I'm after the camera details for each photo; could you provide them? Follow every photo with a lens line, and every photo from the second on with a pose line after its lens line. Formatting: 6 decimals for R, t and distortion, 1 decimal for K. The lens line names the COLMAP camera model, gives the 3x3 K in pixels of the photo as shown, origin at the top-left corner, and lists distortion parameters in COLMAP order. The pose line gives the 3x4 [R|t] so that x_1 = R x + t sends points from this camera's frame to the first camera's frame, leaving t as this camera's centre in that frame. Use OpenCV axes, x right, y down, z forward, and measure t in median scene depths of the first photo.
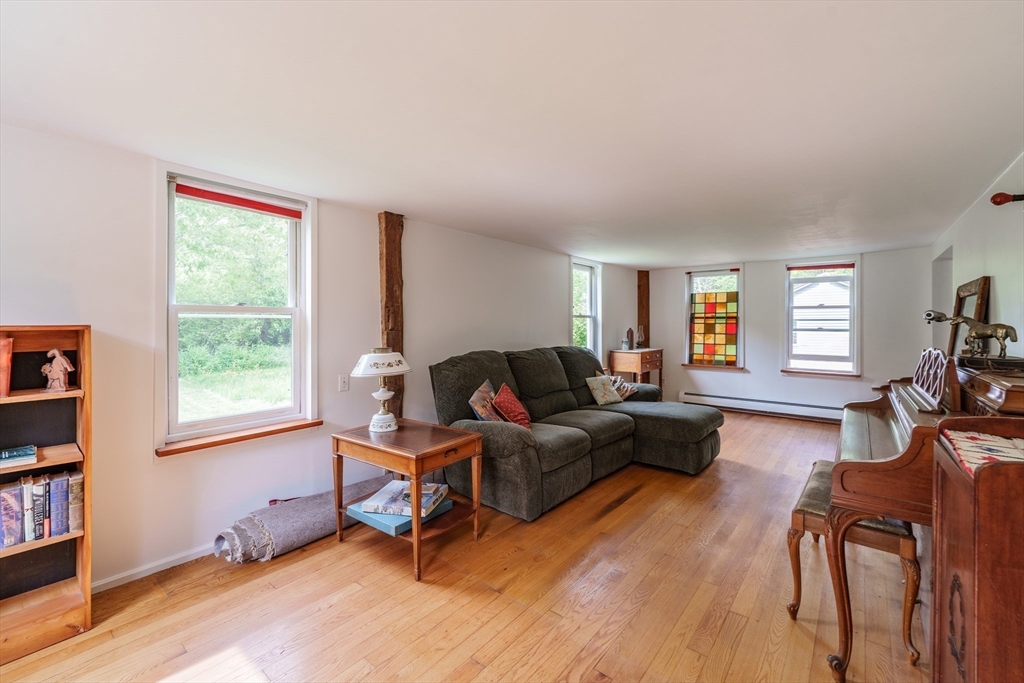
lens RADIAL K [[427.7, 0, 491.2], [0, 427.7, 327.6], [0, 0, 1]] dist [0.003274, -0.000314]
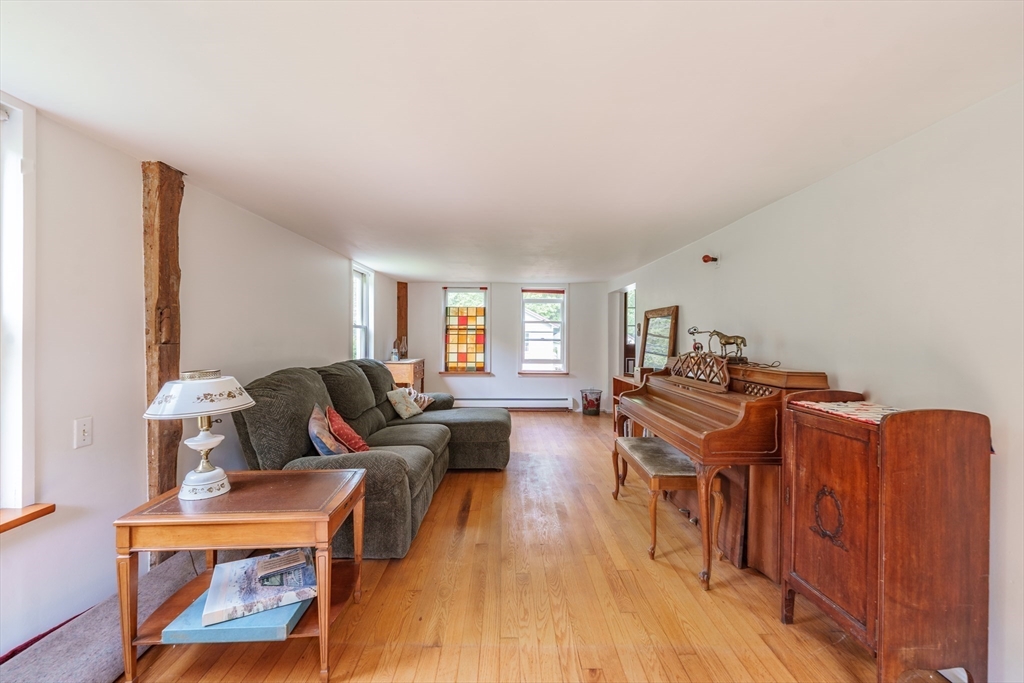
lens RADIAL K [[427.7, 0, 507.8], [0, 427.7, 340.2], [0, 0, 1]] dist [0.003274, -0.000314]
pose [[0.761846, -0.005722, 0.647733, -0.213923], [0.002834, 0.999981, 0.005500, -0.001162], [-0.647752, -0.002354, 0.761848, 0.126040]]
